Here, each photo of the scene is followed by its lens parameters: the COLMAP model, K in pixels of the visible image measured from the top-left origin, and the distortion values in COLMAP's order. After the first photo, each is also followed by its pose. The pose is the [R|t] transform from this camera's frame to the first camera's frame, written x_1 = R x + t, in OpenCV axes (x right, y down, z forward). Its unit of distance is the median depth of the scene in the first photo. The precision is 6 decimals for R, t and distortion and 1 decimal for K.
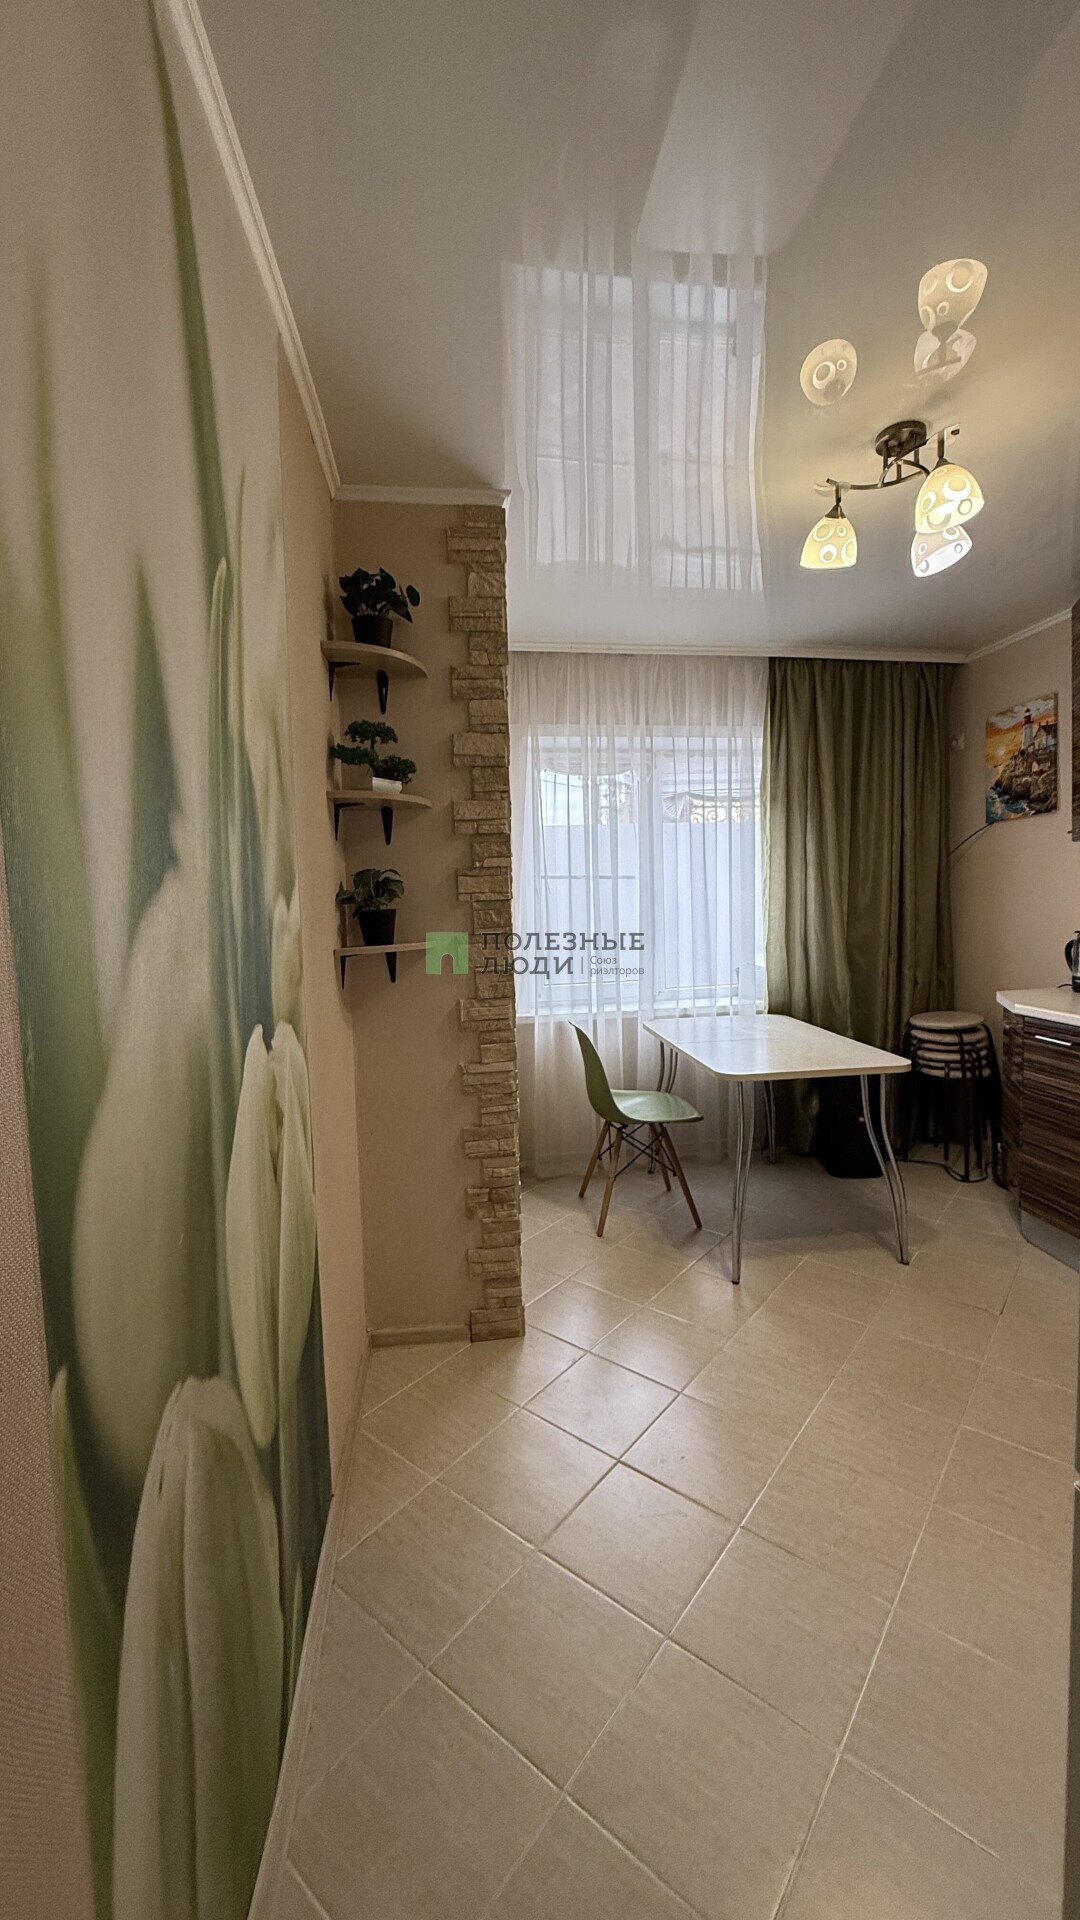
lens RADIAL K [[785.1, 0, 540.0], [0, 785.1, 960.0], [0, 0, 1]] dist [0.001592, 0.000231]
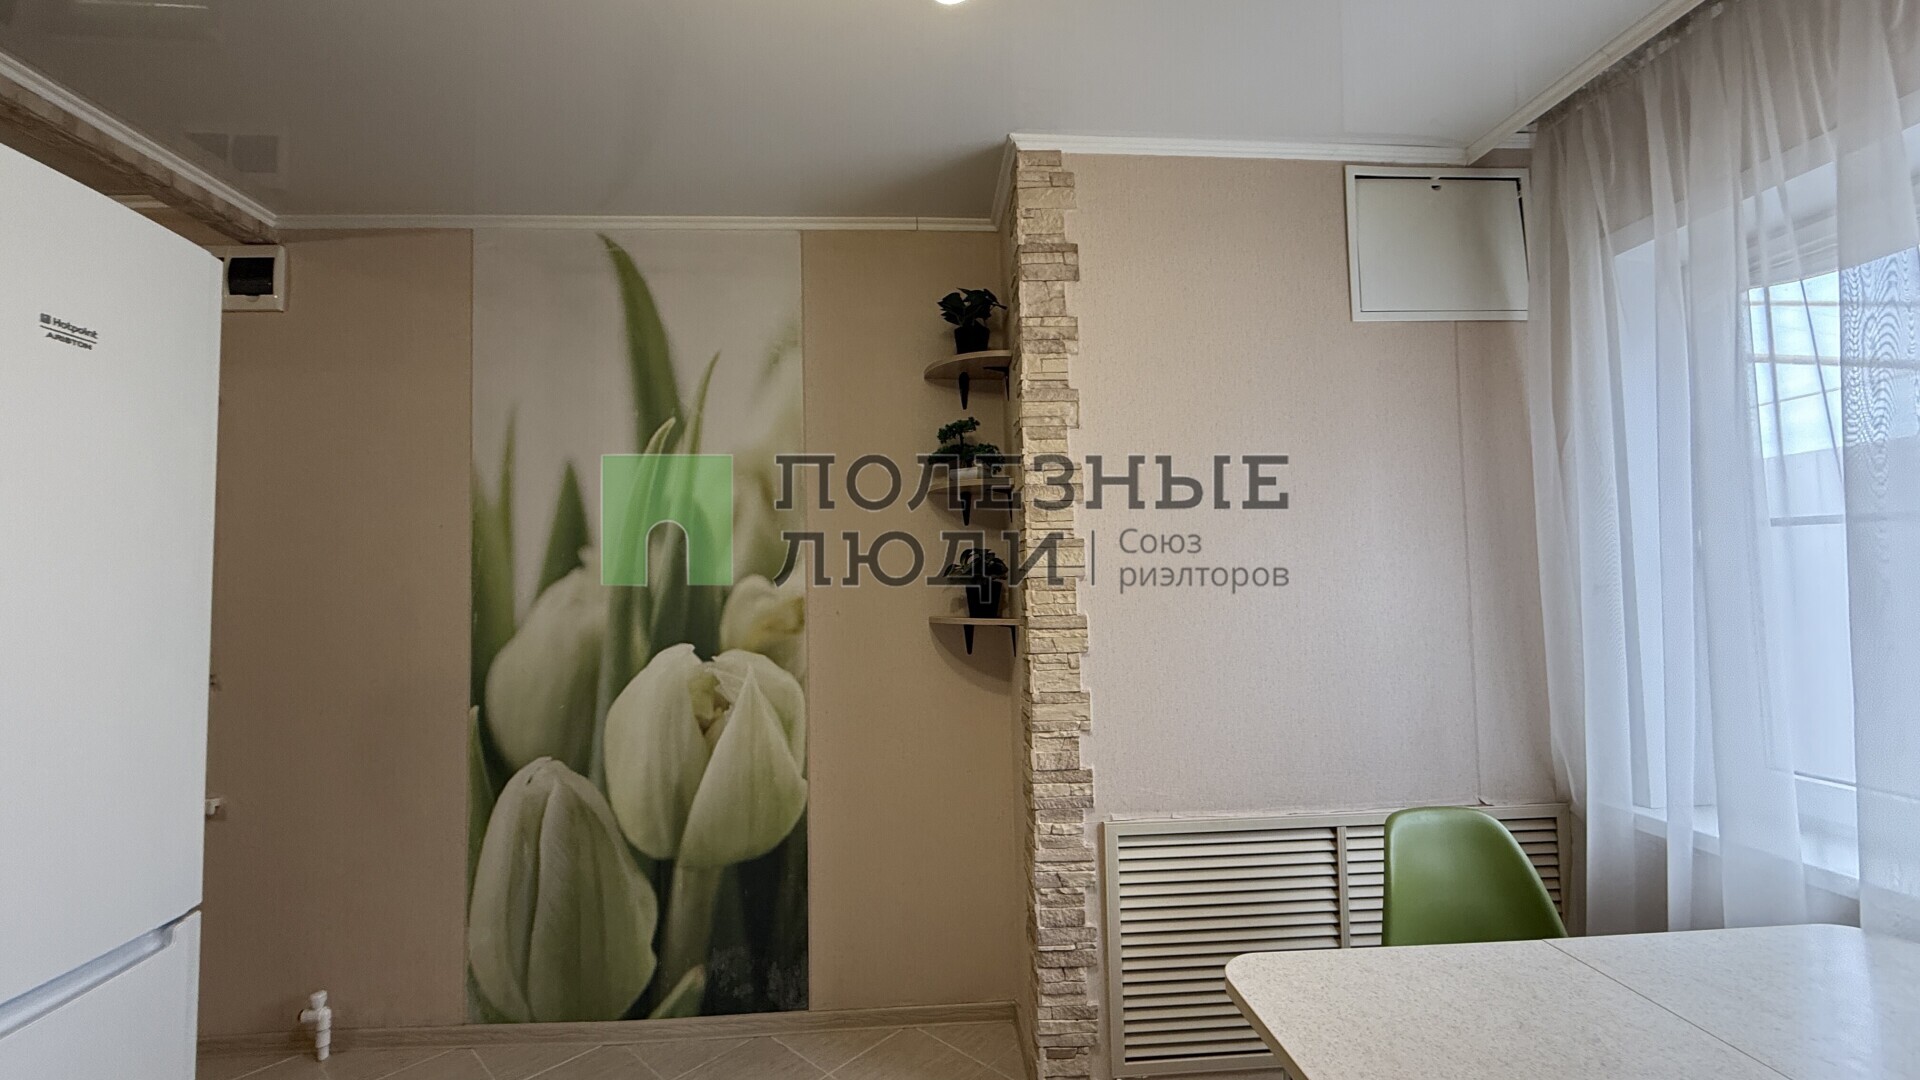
lens RADIAL K [[785.1, 0, 969.4], [0, 785.1, 539.5], [0, 0, 1]] dist [0.001592, 0.000231]
pose [[-0.084586, -0.024330, -0.996119, 0.556488], [-0.059028, 0.998068, -0.019365, -0.066406], [0.994666, 0.057161, -0.085859, 0.675850]]
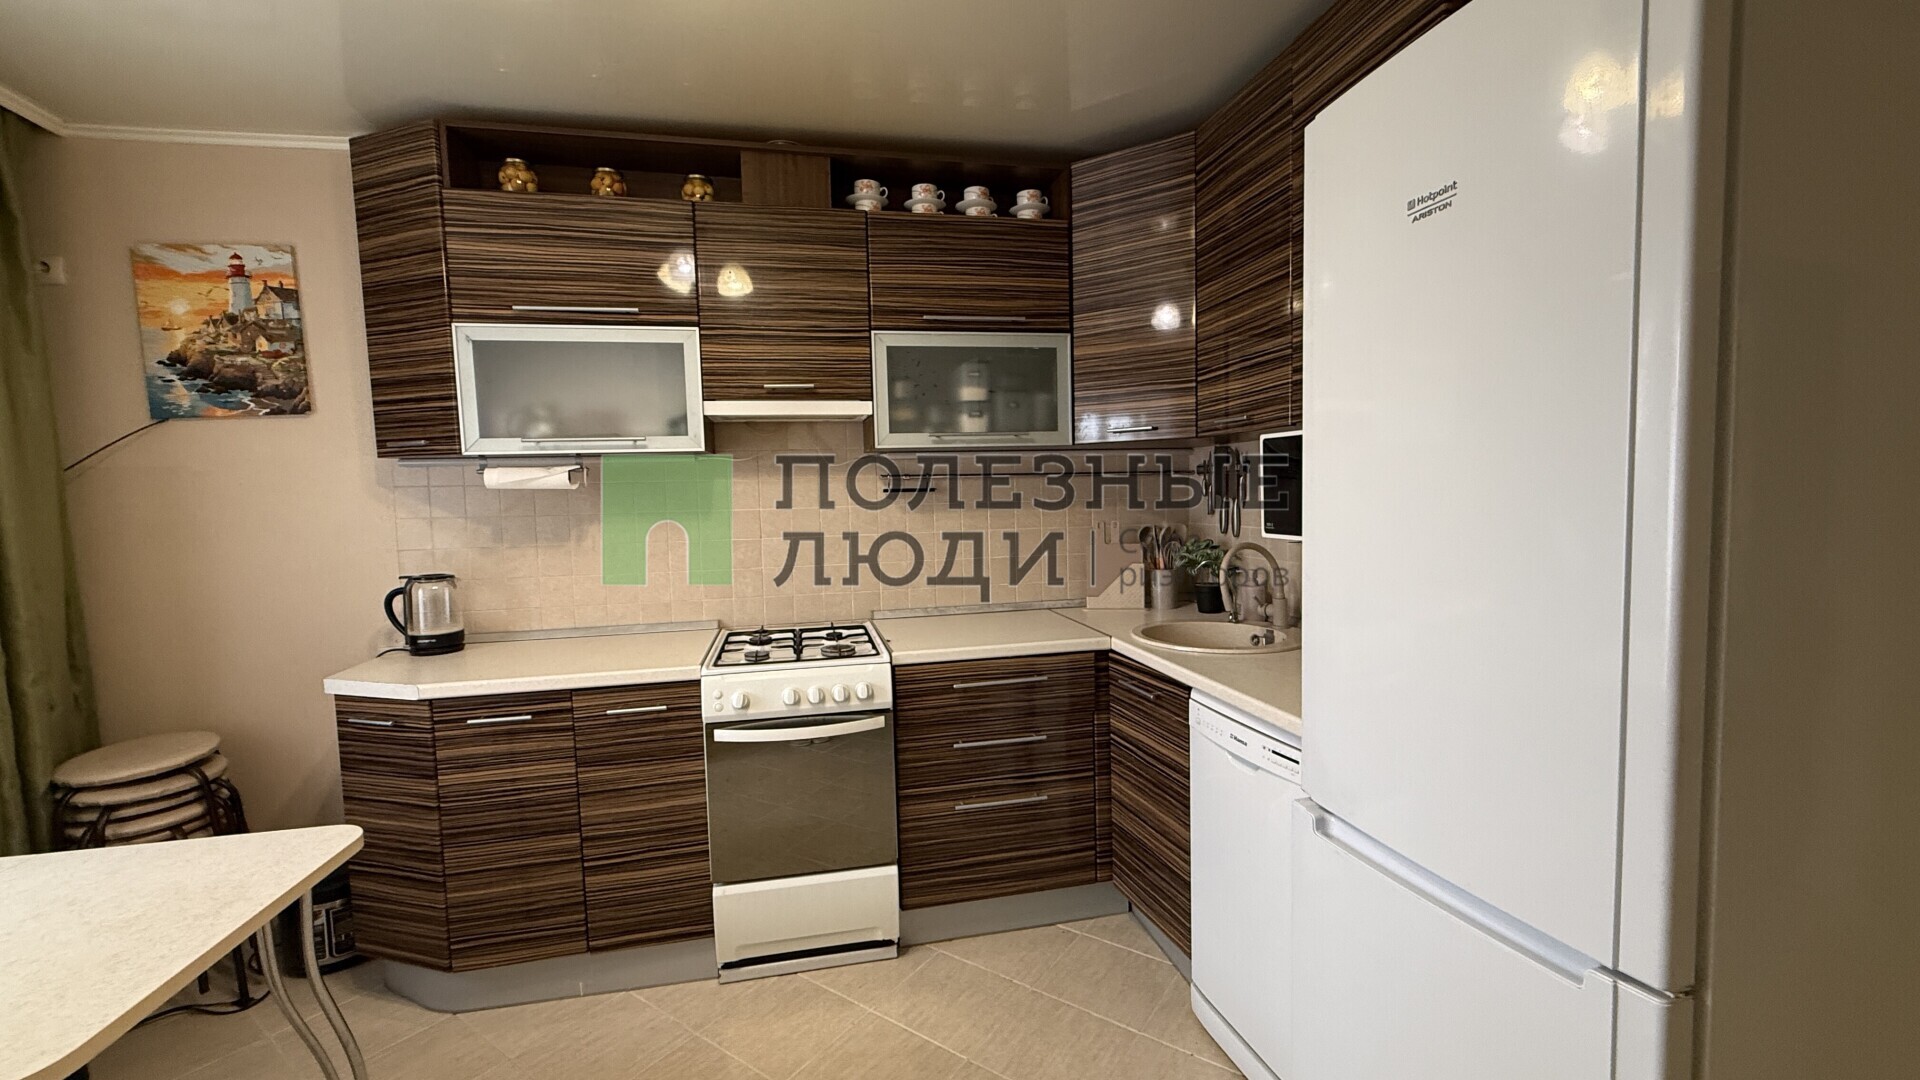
lens RADIAL K [[785.1, 0, 969.4], [0, 785.1, 539.5], [0, 0, 1]] dist [0.001592, 0.000231]
pose [[-0.062649, -0.032329, 0.997512, -0.090467], [0.112589, 0.992866, 0.039250, -0.037124], [-0.991665, 0.114768, -0.058562, 0.458780]]
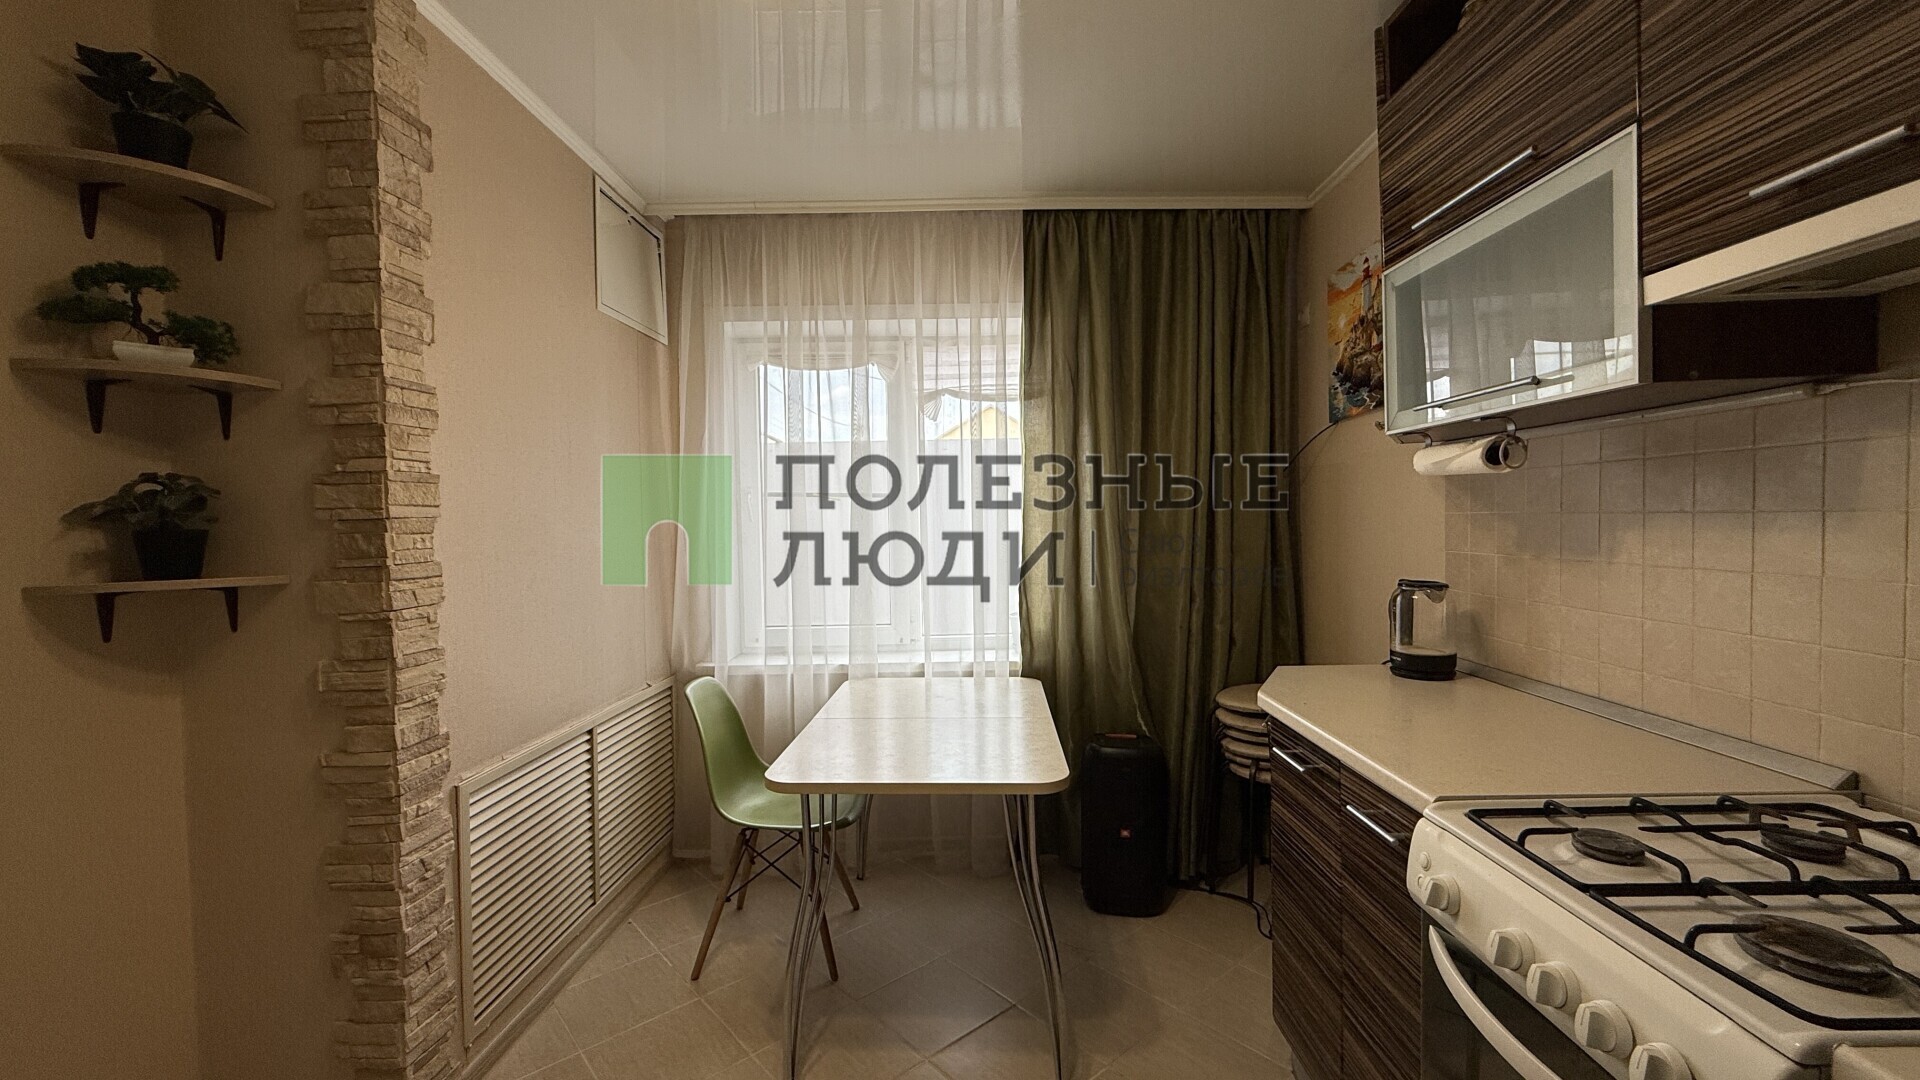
lens RADIAL K [[769.8, 0, 964.7], [0, 769.8, 542.5], [0, 0, 1]] dist [-0.000244, -0.000107]
pose [[0.985325, 0.018281, -0.169710, 0.395276], [-0.026668, 0.998526, -0.047271, -0.025227], [0.168595, 0.051103, 0.984360, 0.282042]]
